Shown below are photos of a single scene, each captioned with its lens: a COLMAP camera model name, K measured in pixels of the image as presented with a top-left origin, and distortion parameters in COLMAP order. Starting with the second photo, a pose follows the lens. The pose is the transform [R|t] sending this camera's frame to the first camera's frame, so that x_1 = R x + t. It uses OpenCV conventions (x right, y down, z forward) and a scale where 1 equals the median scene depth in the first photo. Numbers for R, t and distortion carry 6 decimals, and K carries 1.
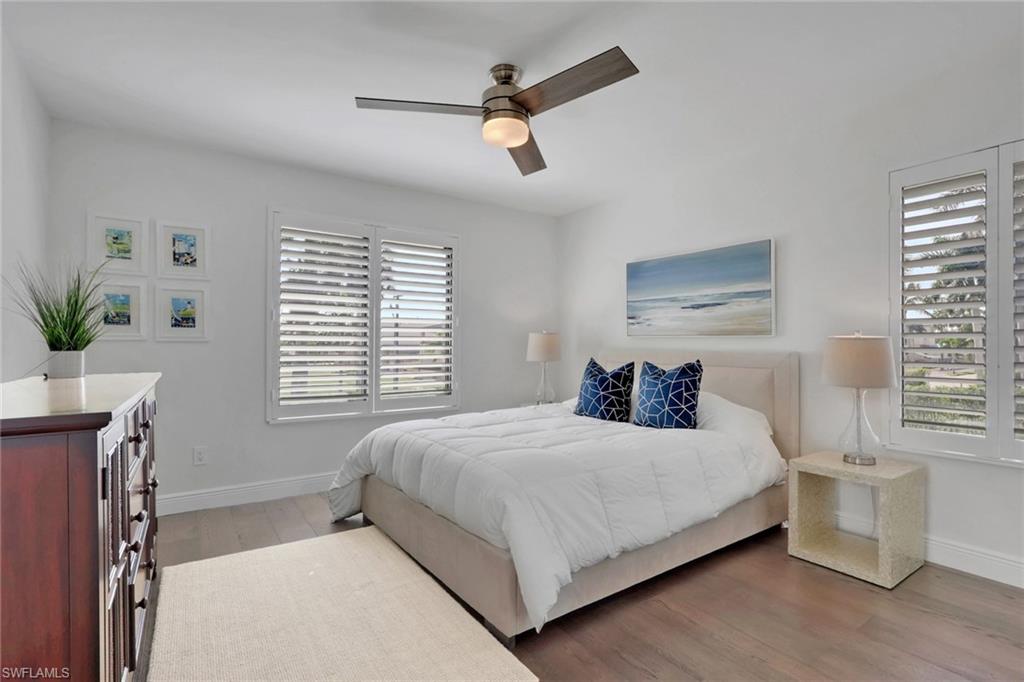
lens RADIAL K [[486.9, 0, 517.4], [0, 486.9, 344.5], [0, 0, 1]] dist [0.000857, 0.000016]
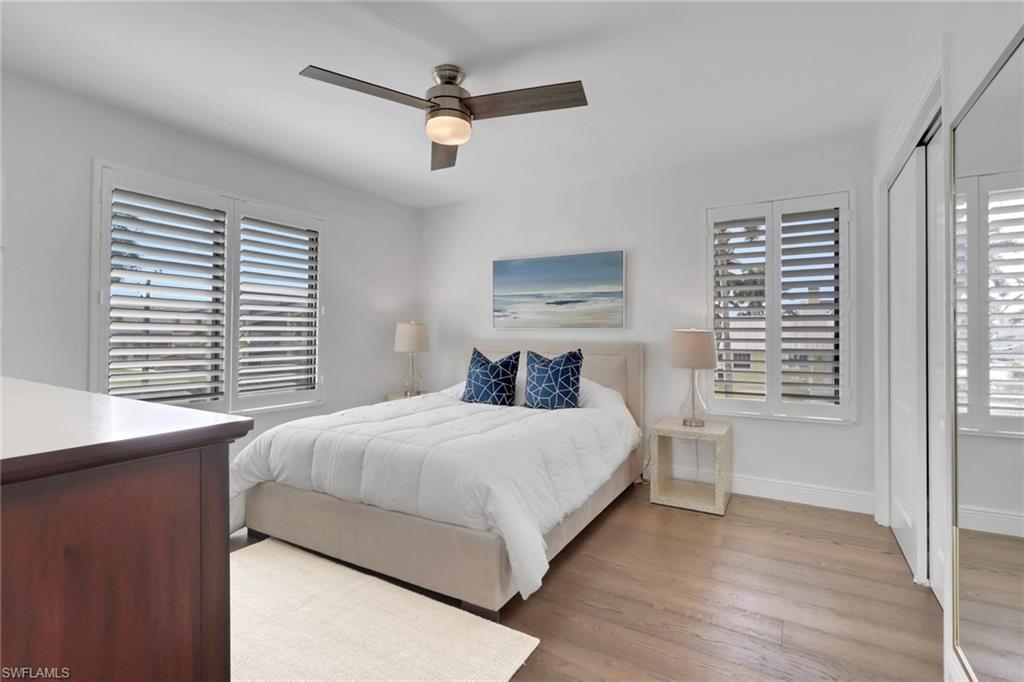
lens RADIAL K [[476.2, 0, 513.1], [0, 476.2, 330.6], [0, 0, 1]] dist [-0.000350, -0.000164]
pose [[0.908617, 0.006797, 0.417575, -0.241658], [-0.003691, 0.999959, -0.008245, -0.002521], [-0.417614, 0.005950, 0.908605, 0.020521]]
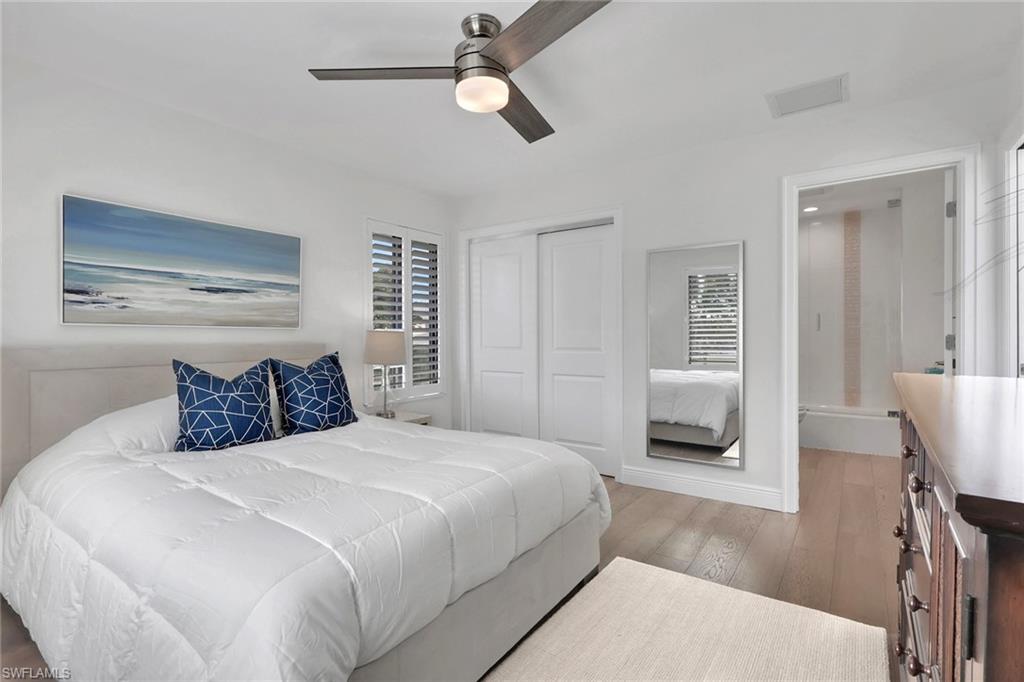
lens RADIAL K [[479.4, 0, 512.0], [0, 479.4, 341.0], [0, 0, 1]] dist [-0.000376, -0.000009]
pose [[-0.333777, -0.013630, 0.942554, -0.650180], [0.000611, 0.999892, 0.014676, -0.005257], [-0.942652, 0.005474, -0.333732, 0.938771]]
